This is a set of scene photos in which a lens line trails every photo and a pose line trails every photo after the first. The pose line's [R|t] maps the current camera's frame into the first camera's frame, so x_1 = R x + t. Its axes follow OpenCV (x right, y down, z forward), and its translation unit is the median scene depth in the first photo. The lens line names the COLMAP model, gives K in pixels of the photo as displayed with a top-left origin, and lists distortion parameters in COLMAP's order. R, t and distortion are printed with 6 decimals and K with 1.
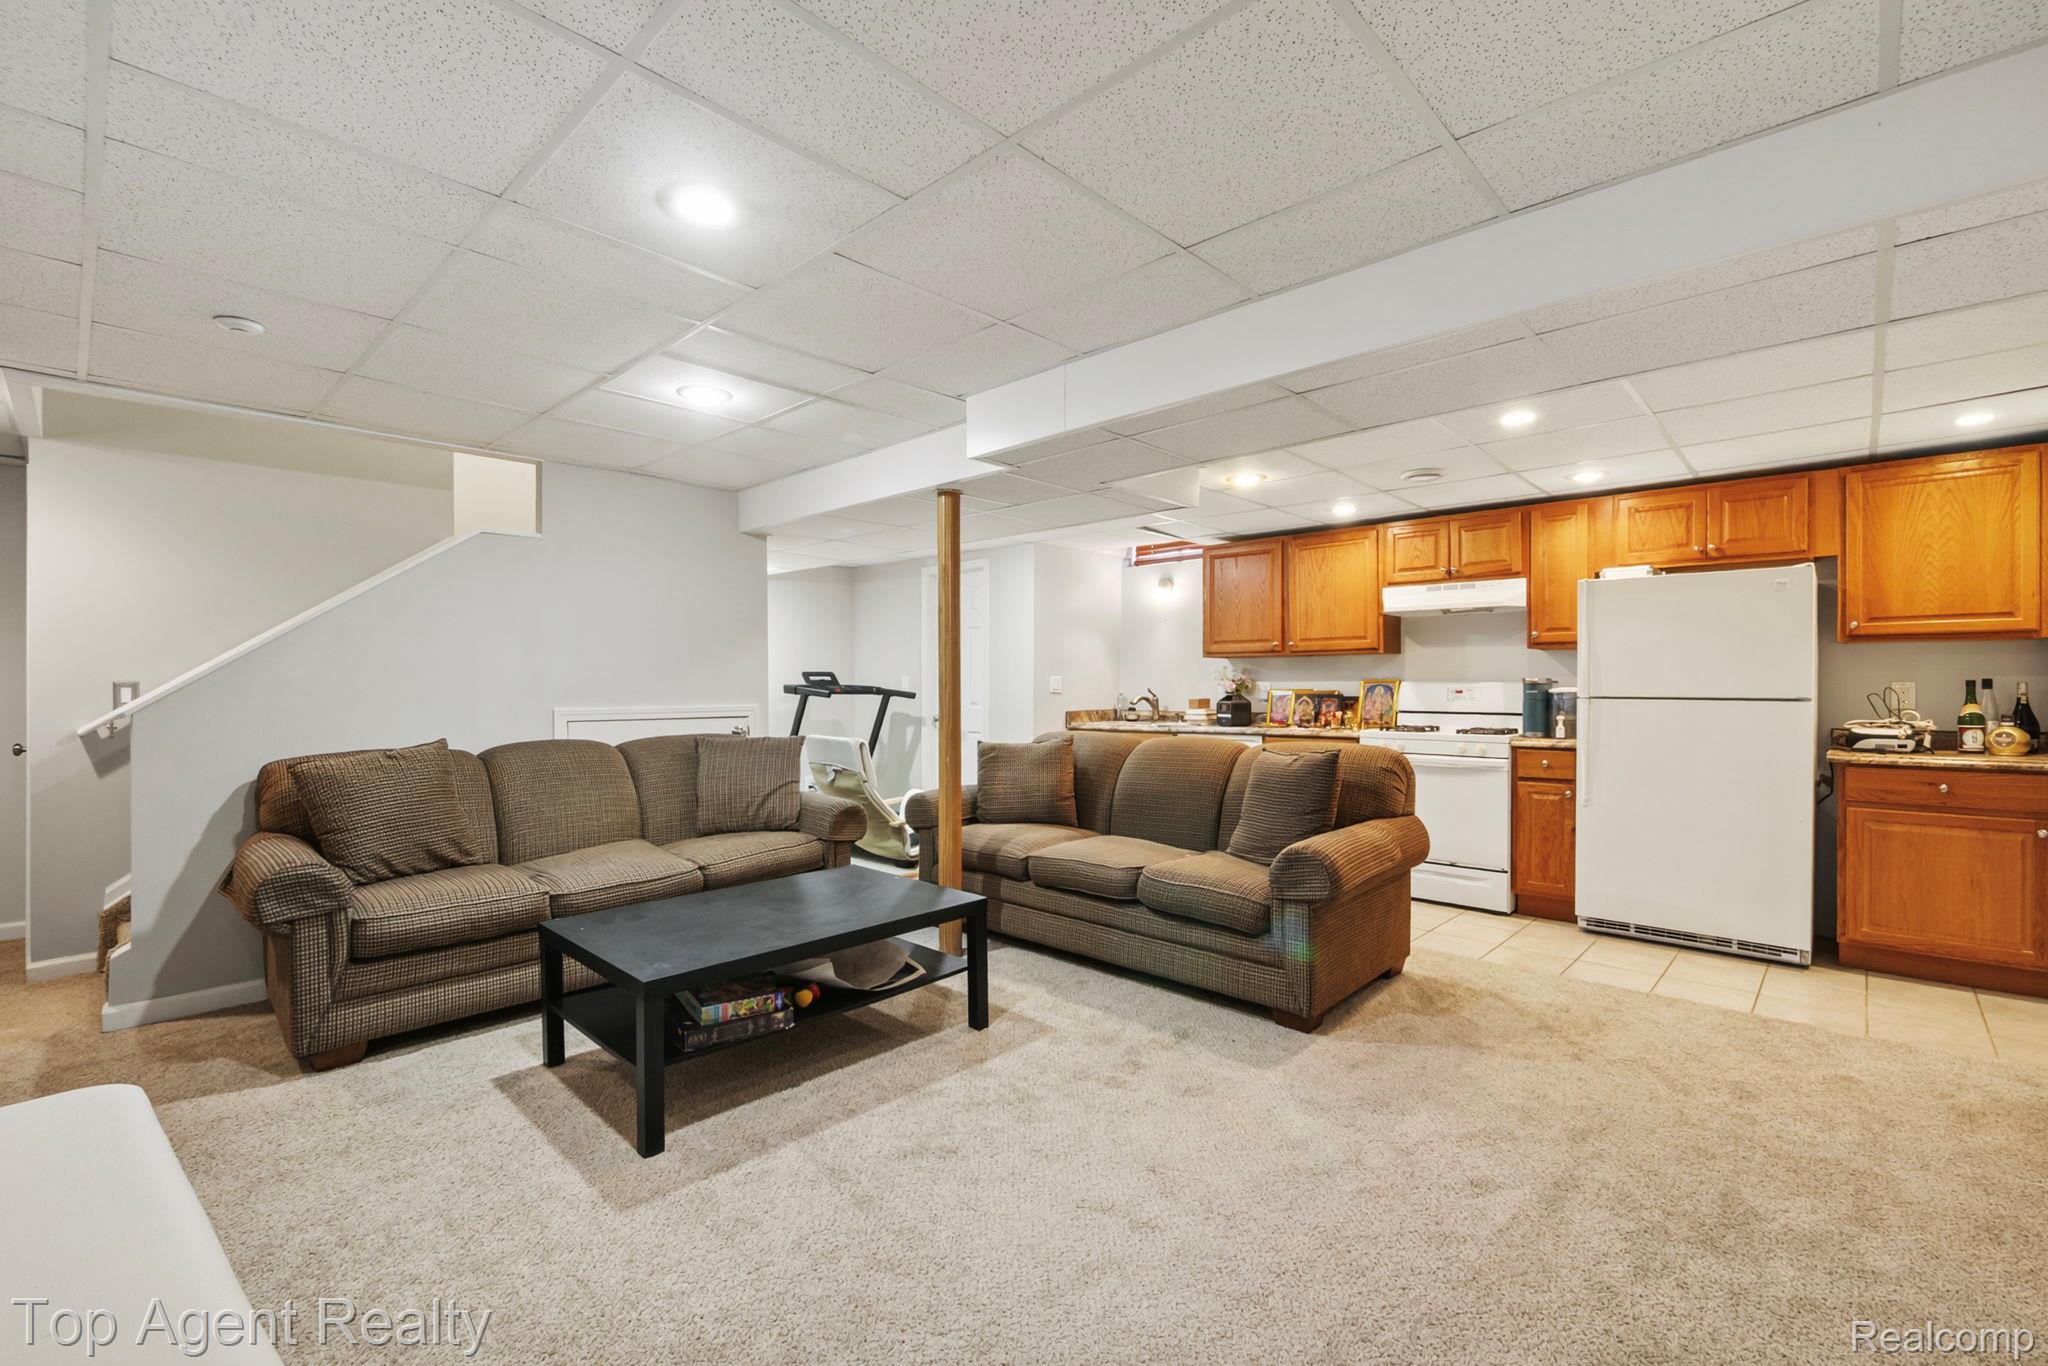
lens RADIAL K [[865.1, 0, 1015.0], [0, 865.1, 685.4], [0, 0, 1]] dist [-0.002290, -0.000034]
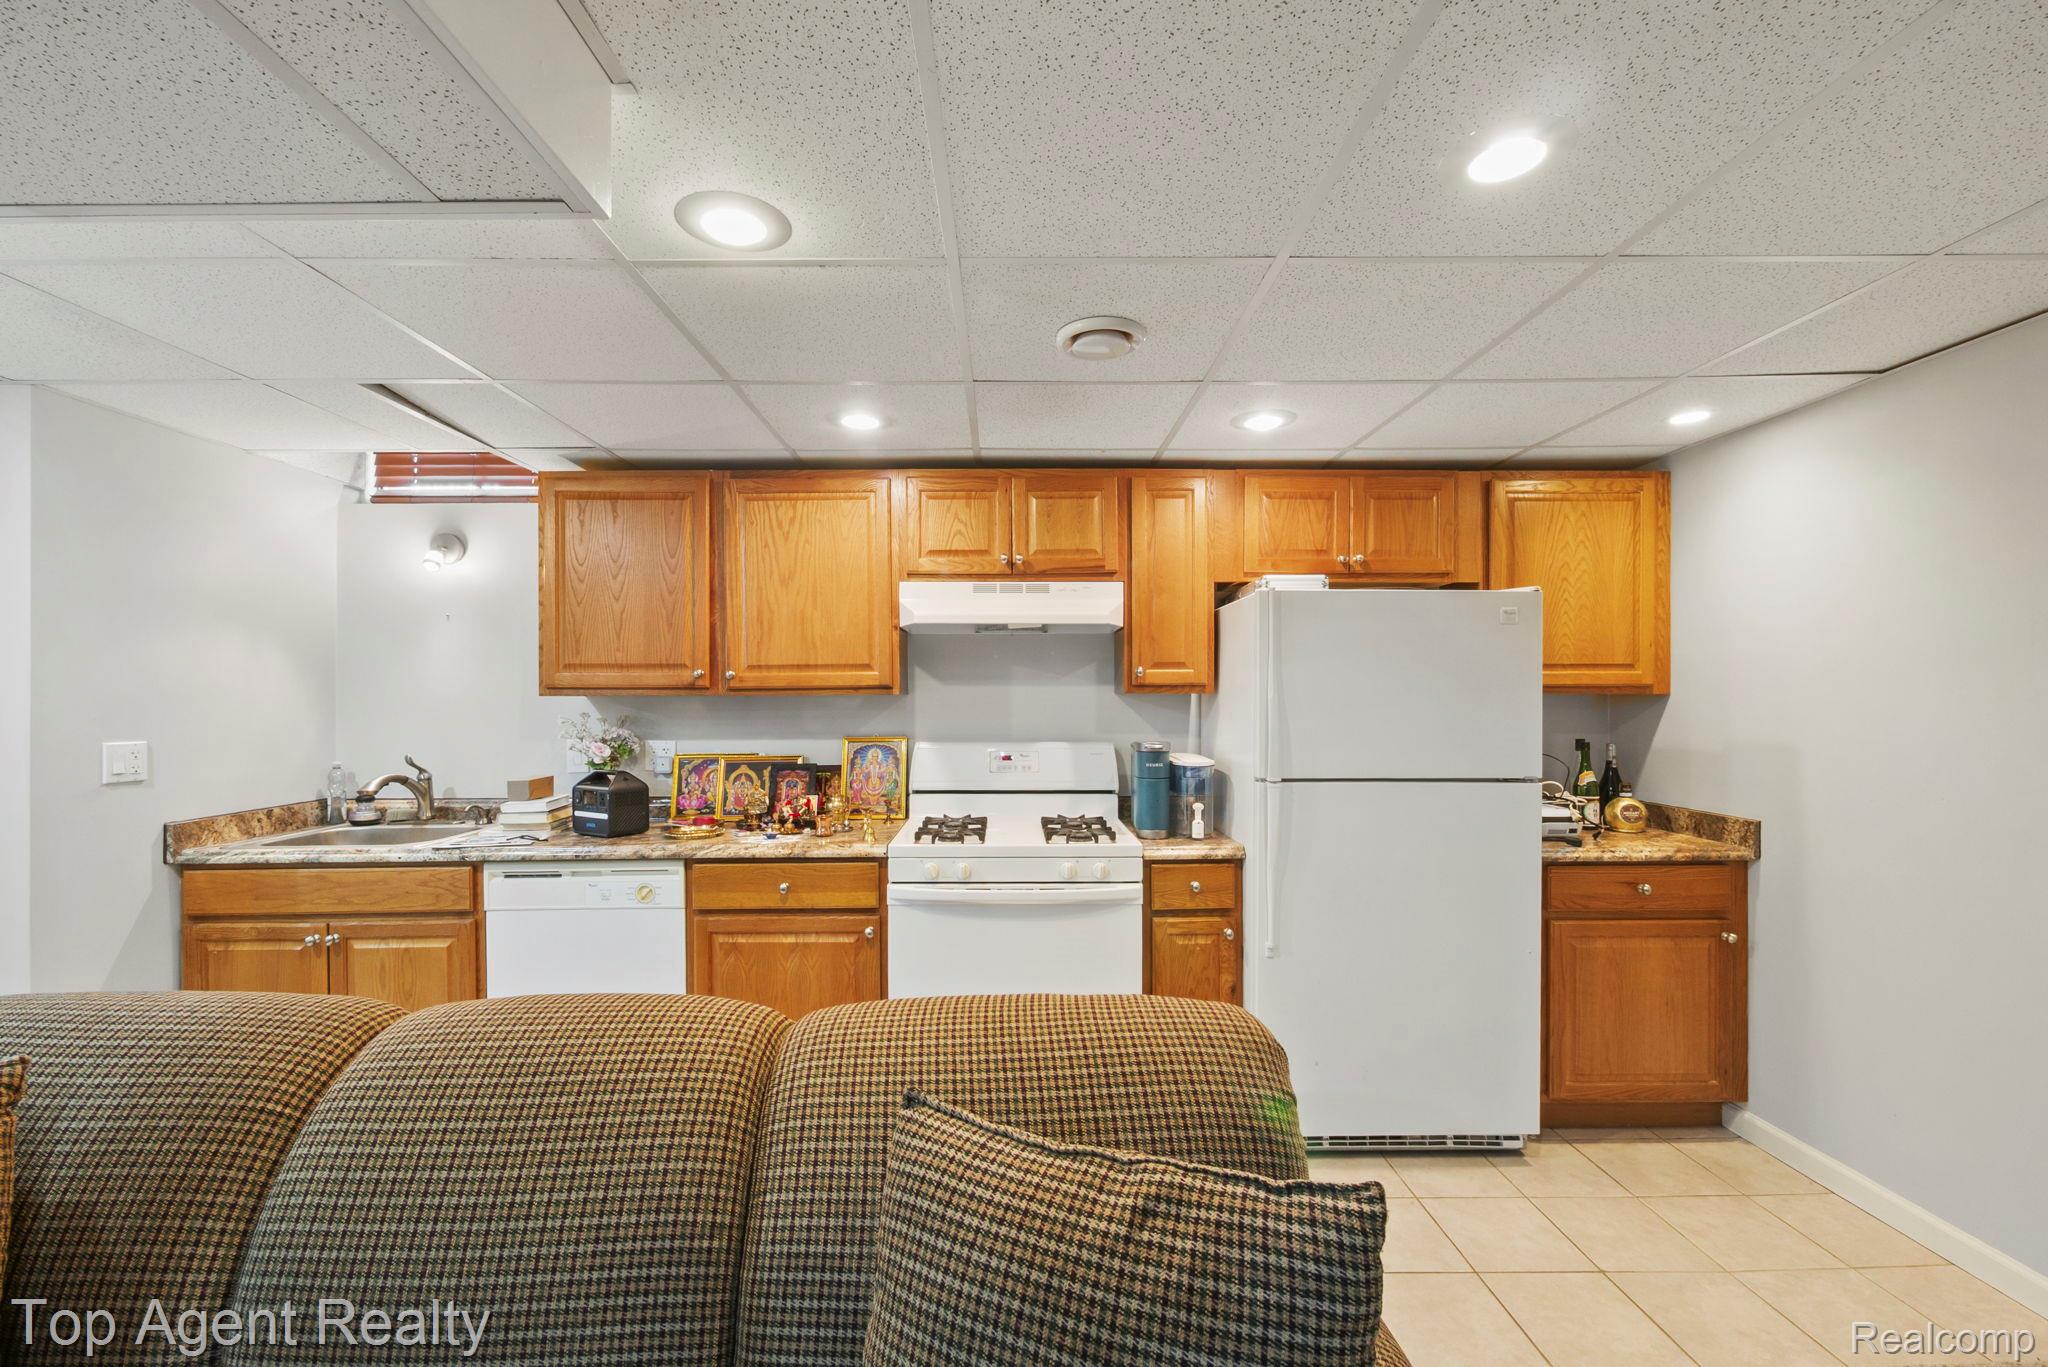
lens RADIAL K [[840.4, 0, 1018.2], [0, 840.4, 697.6], [0, 0, 1]] dist [-0.012879, -0.000040]
pose [[0.714565, -0.001113, 0.699568, 0.091919], [0.003289, 0.999993, -0.001768, -0.034335], [-0.699561, 0.003564, 0.714564, 0.545838]]
